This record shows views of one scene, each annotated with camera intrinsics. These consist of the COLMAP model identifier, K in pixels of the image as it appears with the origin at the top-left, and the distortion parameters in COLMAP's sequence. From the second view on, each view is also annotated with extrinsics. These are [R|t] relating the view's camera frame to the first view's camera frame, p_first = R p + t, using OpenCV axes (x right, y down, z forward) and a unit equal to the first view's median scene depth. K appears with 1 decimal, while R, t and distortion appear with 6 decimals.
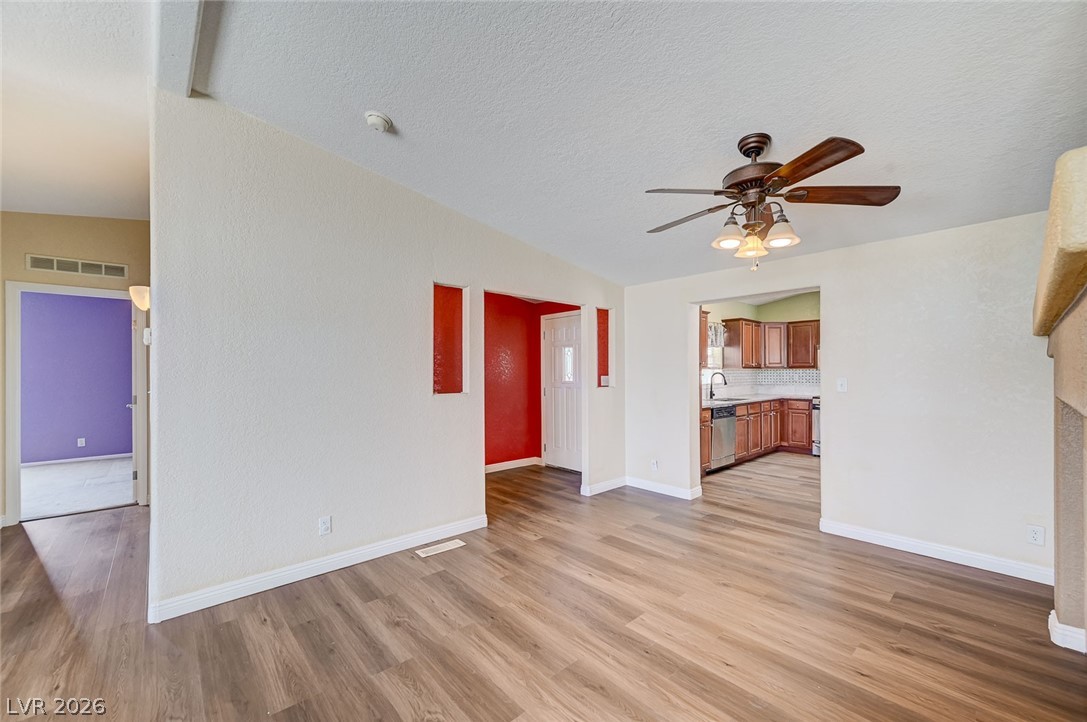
lens RADIAL K [[430.9, 0, 541.2], [0, 430.9, 373.9], [0, 0, 1]] dist [0.000501, 0.000043]
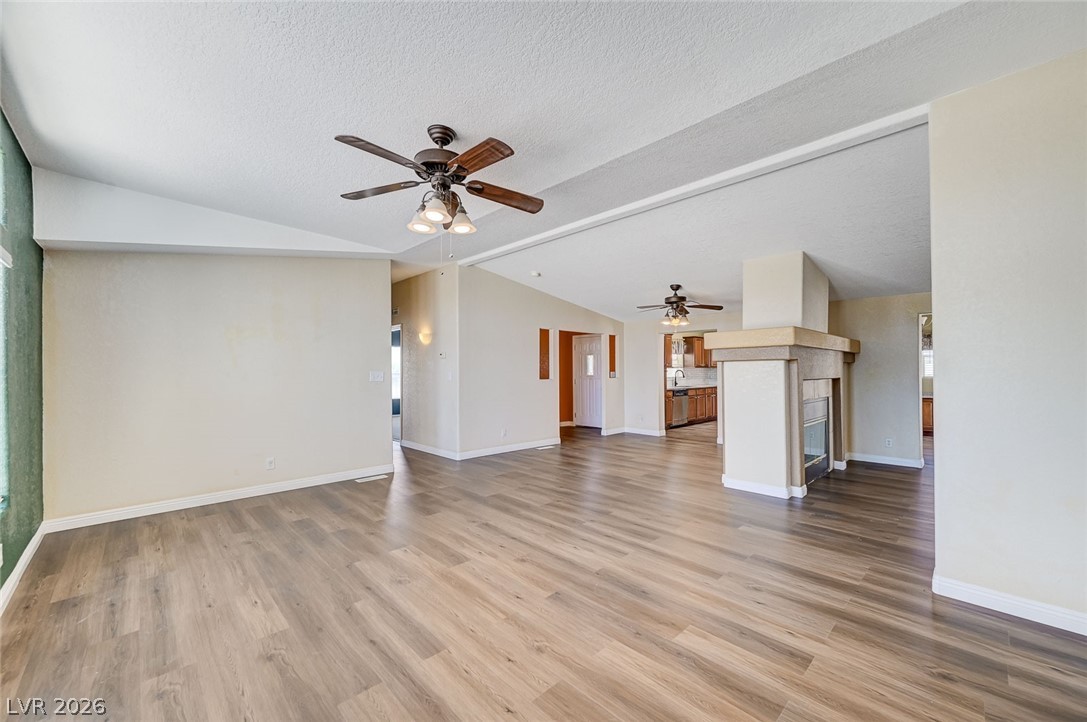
lens RADIAL K [[430.9, 0, 541.2], [0, 430.9, 373.9], [0, 0, 1]] dist [0.000501, 0.000043]
pose [[0.999653, -0.000165, 0.026347, -0.183316], [0.000047, 0.999990, 0.004487, 0.004872], [-0.026348, -0.004484, 0.999643, -0.725879]]
